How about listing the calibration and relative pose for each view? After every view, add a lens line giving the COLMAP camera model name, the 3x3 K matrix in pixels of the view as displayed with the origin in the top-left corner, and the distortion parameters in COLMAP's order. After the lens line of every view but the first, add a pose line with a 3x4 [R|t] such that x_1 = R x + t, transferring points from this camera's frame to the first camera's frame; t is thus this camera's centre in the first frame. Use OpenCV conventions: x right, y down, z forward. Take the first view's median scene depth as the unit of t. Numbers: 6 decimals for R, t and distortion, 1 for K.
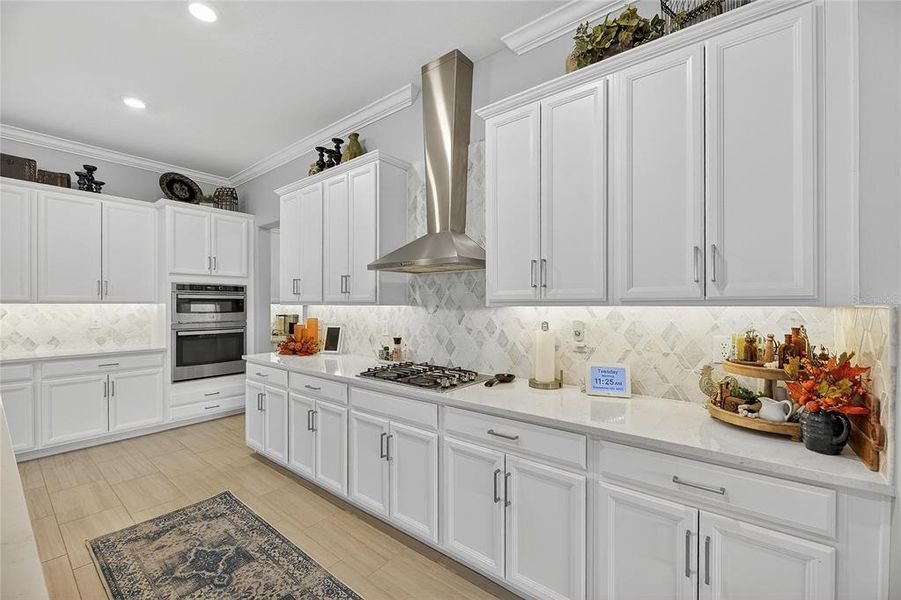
lens RADIAL K [[366.9, 0, 452.3], [0, 366.9, 306.7], [0, 0, 1]] dist [0.001886, -0.003726]
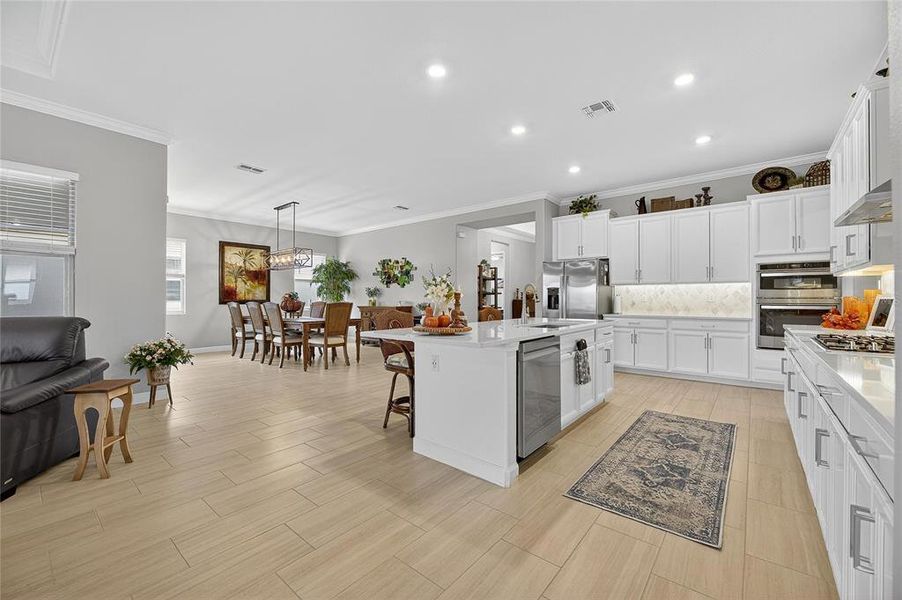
lens RADIAL K [[364.4, 0, 451.0], [0, 364.4, 300.0], [0, 0, 1]] dist [-0.003428, -0.000376]
pose [[-0.024945, 0.003689, -0.999682, 0.537471], [-0.005143, 0.999979, 0.003818, 0.063978], [0.999676, 0.005236, -0.024926, 0.050329]]
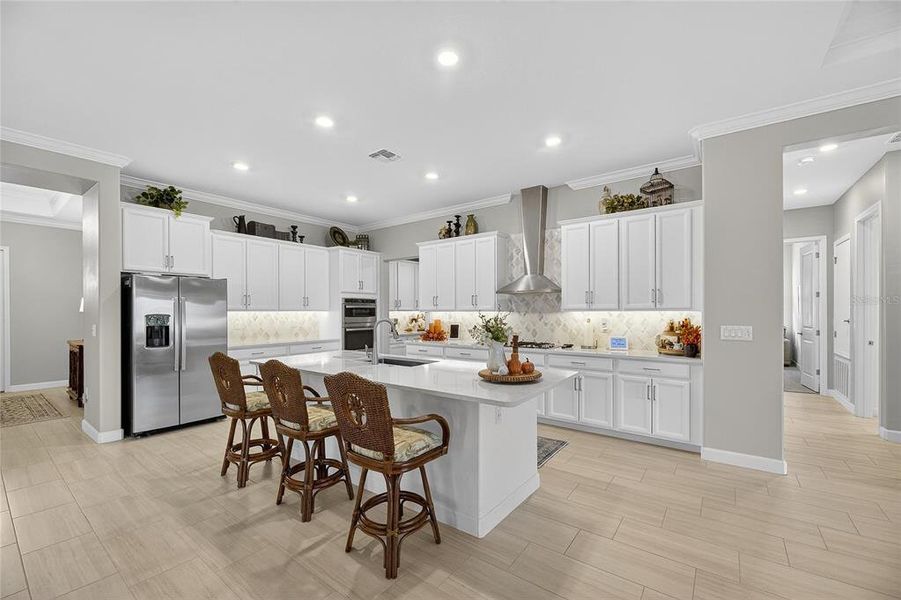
lens RADIAL K [[365.5, 0, 455.4], [0, 365.5, 313.3], [0, 0, 1]] dist [-0.000833, -0.000209]
pose [[0.999541, -0.003915, 0.030038, -0.392923], [0.003917, 0.999992, -0.000019, 0.003934], [-0.030038, 0.000136, 0.999549, -0.744566]]
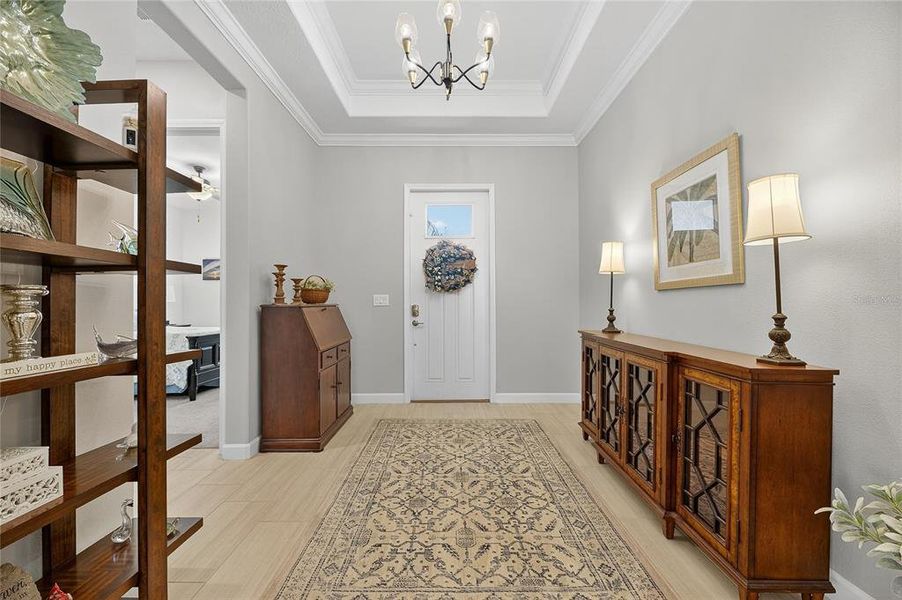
lens RADIAL K [[354.1, 0, 451.9], [0, 354.1, 305.4], [0, 0, 1]] dist [0.000487, -0.000058]
pose [[0.618109, 0.003105, -0.786086, -1.809793], [-0.007604, 0.999969, -0.002029, 0.069277], [0.786055, 0.007231, 0.618114, 0.358869]]
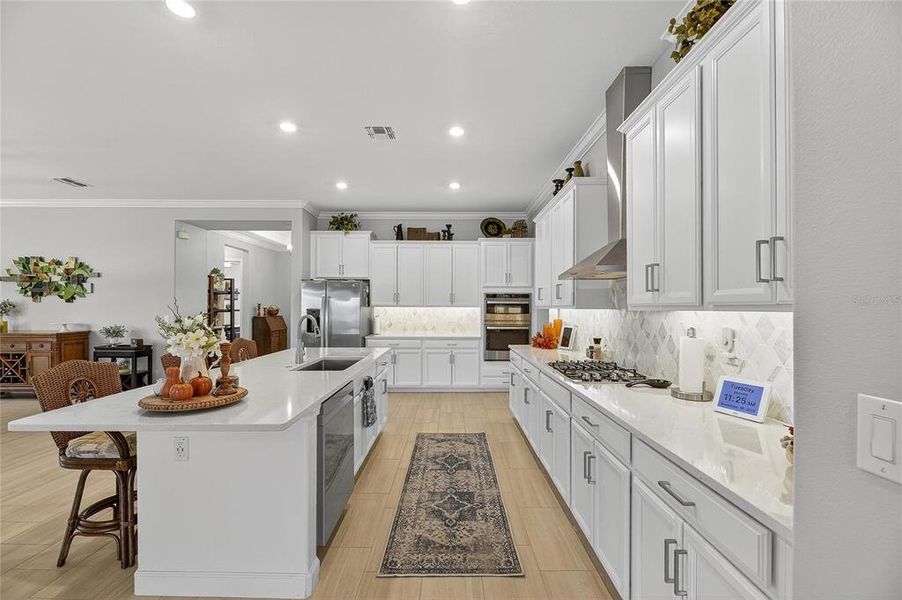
lens RADIAL K [[367.3, 0, 452.8], [0, 367.3, 306.7], [0, 0, 1]] dist [0.001886, -0.003726]
pose [[0.622603, 0.000225, -0.782538, 0.393682], [-0.007738, 0.999953, -0.005869, -0.000989], [0.782500, 0.009709, 0.622575, -0.030801]]
